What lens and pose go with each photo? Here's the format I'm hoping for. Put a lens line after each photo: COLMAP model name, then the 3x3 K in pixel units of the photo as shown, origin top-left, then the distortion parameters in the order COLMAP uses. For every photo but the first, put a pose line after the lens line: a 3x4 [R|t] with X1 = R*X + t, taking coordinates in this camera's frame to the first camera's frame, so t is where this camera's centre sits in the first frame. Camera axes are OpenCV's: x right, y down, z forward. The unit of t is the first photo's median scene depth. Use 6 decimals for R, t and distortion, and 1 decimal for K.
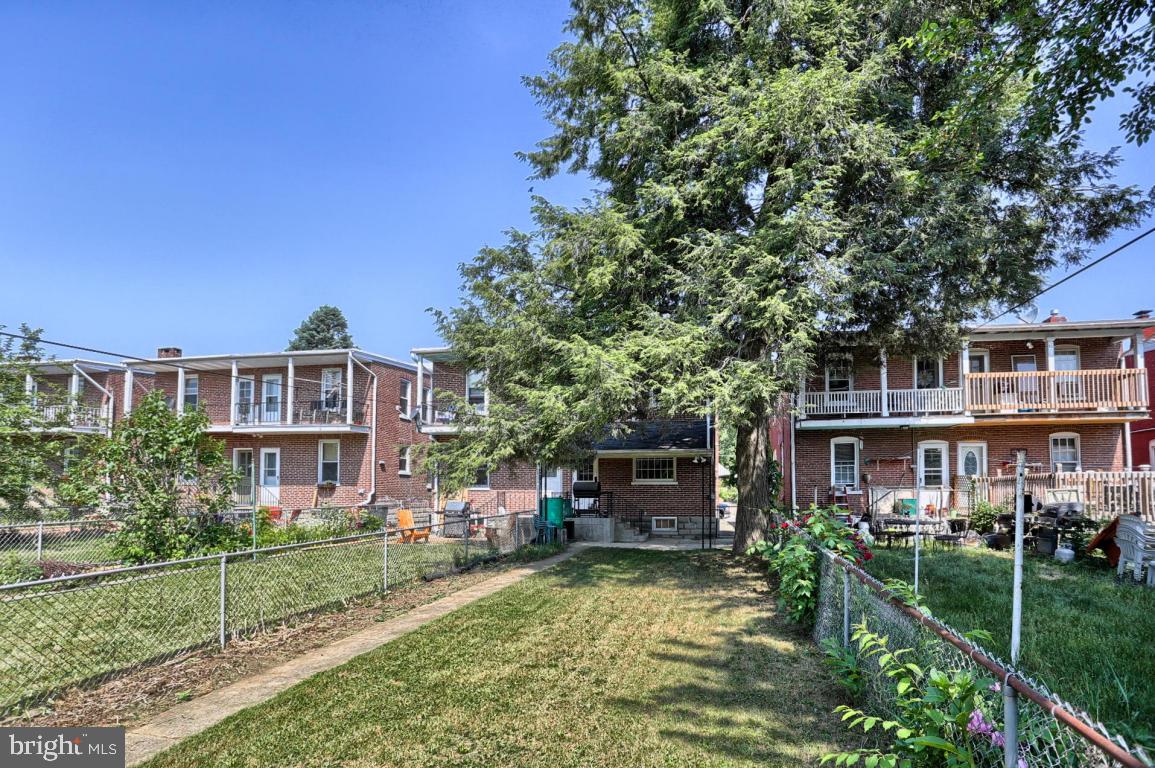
lens RADIAL K [[572.7, 0, 569.9], [0, 572.7, 352.1], [0, 0, 1]] dist [-0.043356, 0.013050]
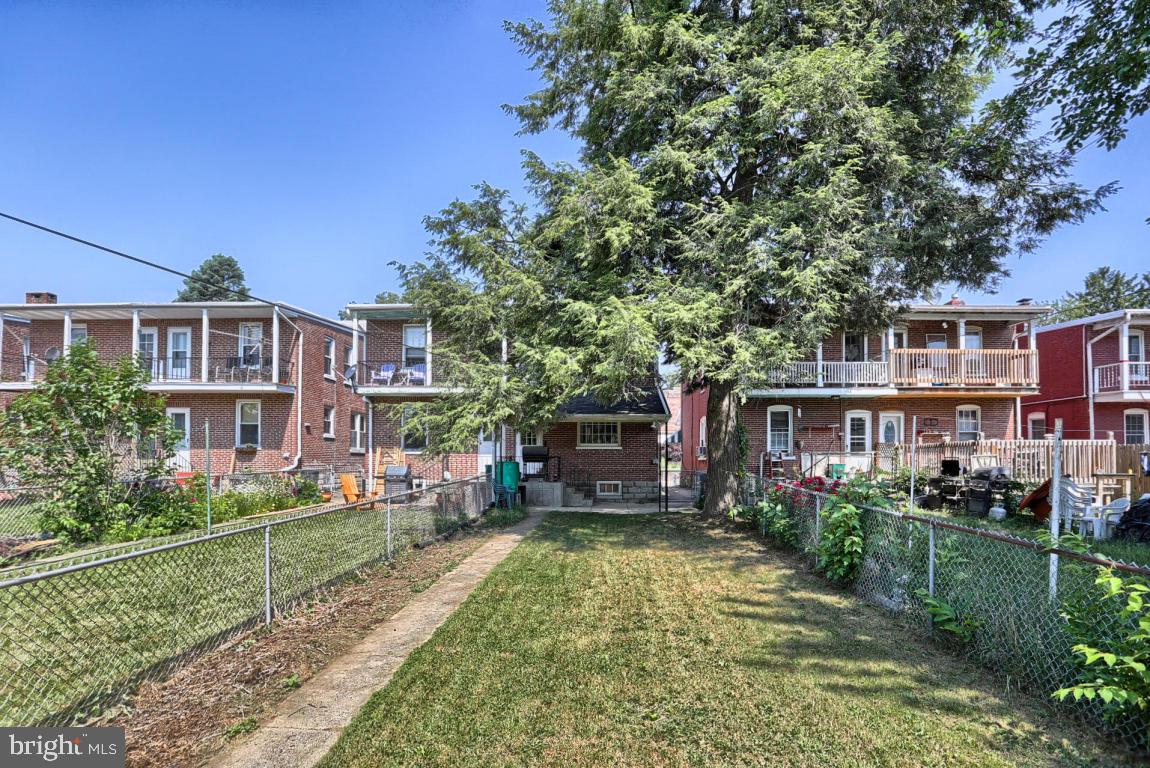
lens RADIAL K [[577.0, 0, 553.5], [0, 577.0, 335.1], [0, 0, 1]] dist [-0.030081, 0.001869]
pose [[0.987541, 0.034150, 0.153610, -0.142818], [-0.038835, 0.998864, 0.027600, 0.008824], [-0.152493, -0.033222, 0.987746, 0.022325]]
